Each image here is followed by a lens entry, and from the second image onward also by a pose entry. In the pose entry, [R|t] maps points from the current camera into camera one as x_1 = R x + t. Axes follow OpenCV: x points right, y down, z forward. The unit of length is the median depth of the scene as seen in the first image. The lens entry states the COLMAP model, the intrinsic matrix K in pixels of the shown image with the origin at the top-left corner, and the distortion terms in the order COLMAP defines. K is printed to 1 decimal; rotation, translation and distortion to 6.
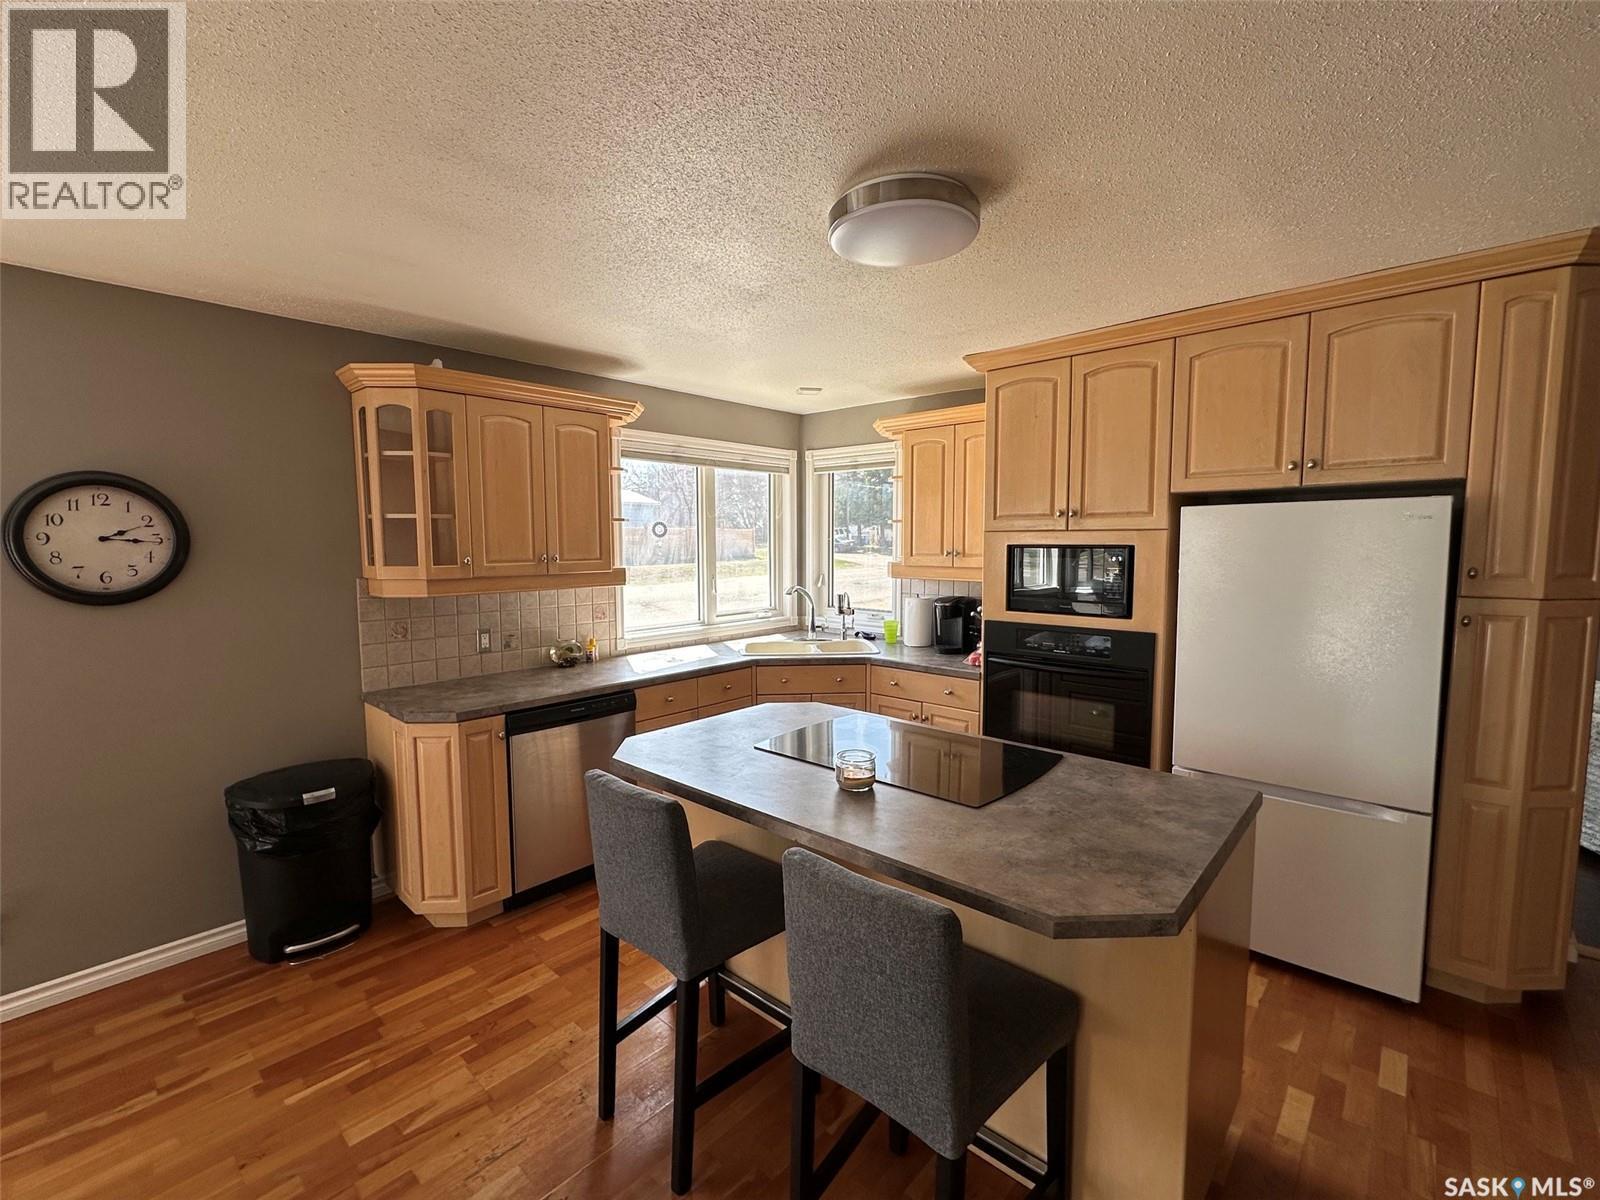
lens RADIAL K [[700.4, 0, 799.3], [0, 700.4, 599.9], [0, 0, 1]] dist [-0.003157, 0.000416]
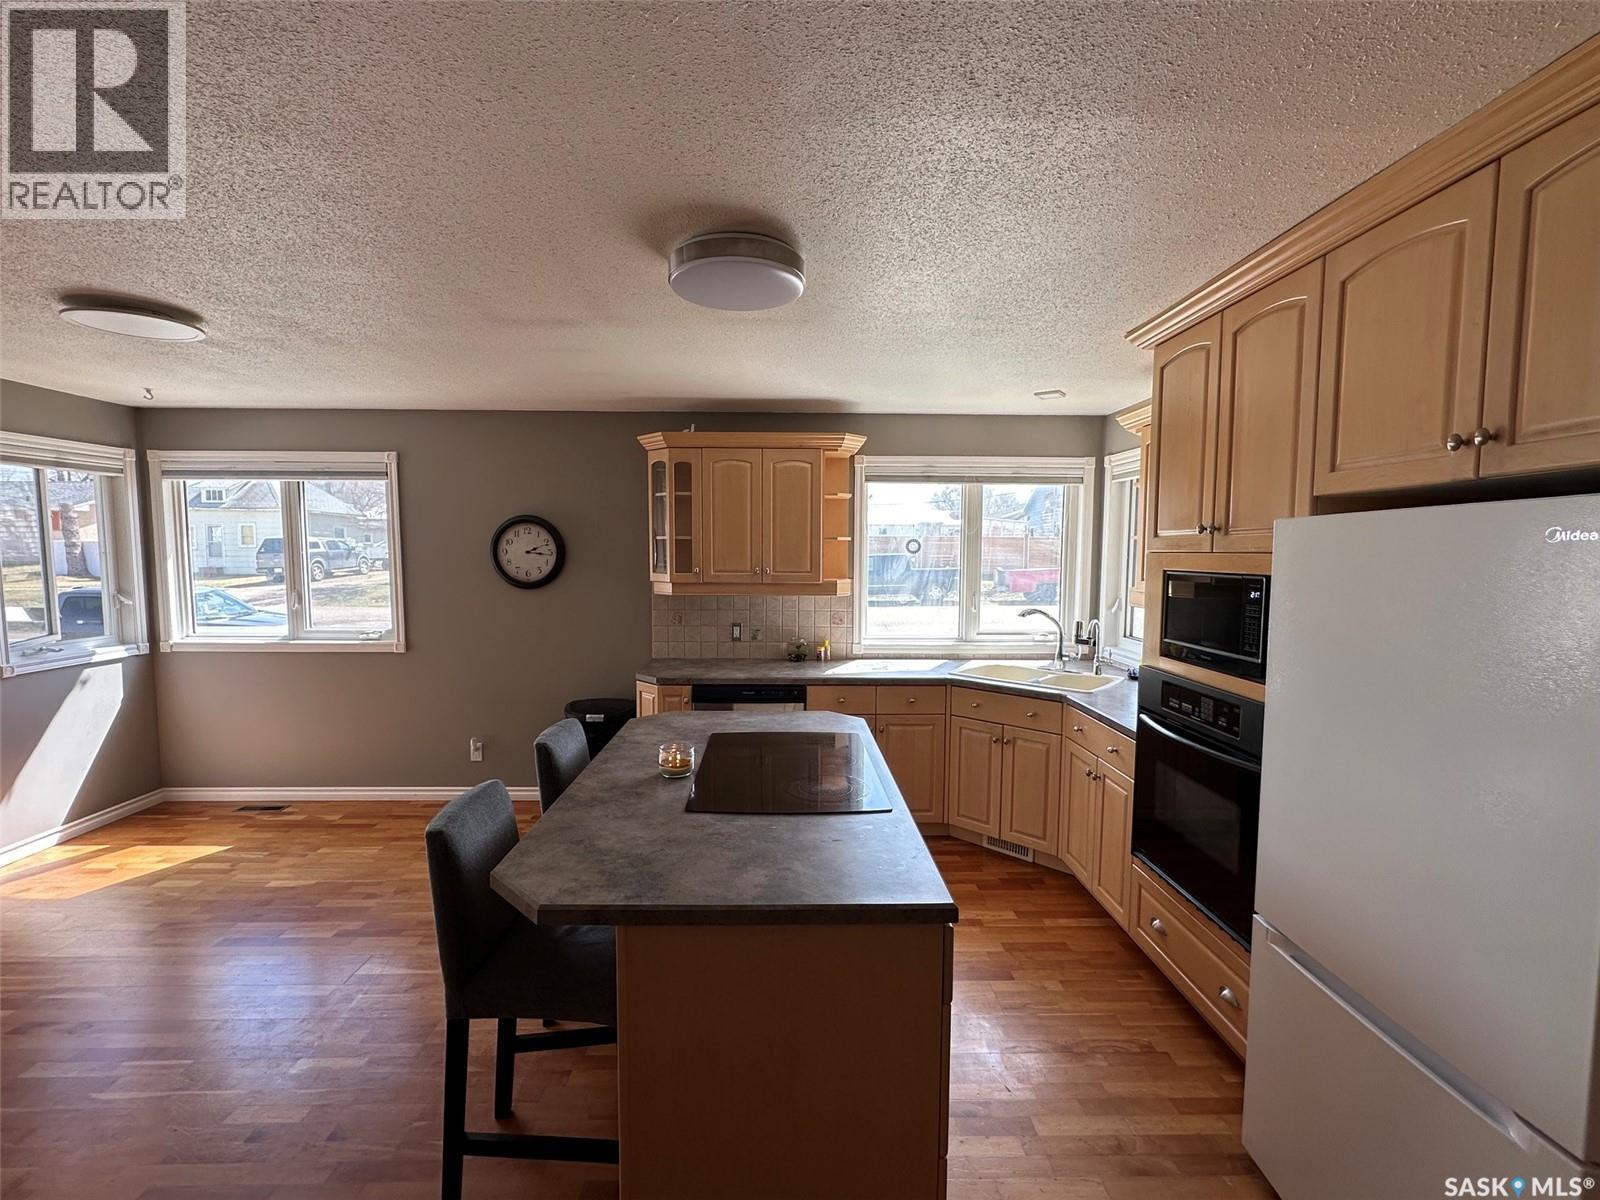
lens RADIAL K [[700.4, 0, 798.1], [0, 700.4, 599.6], [0, 0, 1]] dist [-0.003157, 0.000416]
pose [[0.688897, 0.059366, -0.722424, 0.648306], [-0.071545, 0.997343, 0.013733, -0.031806], [0.721320, 0.042225, 0.691314, 0.207821]]
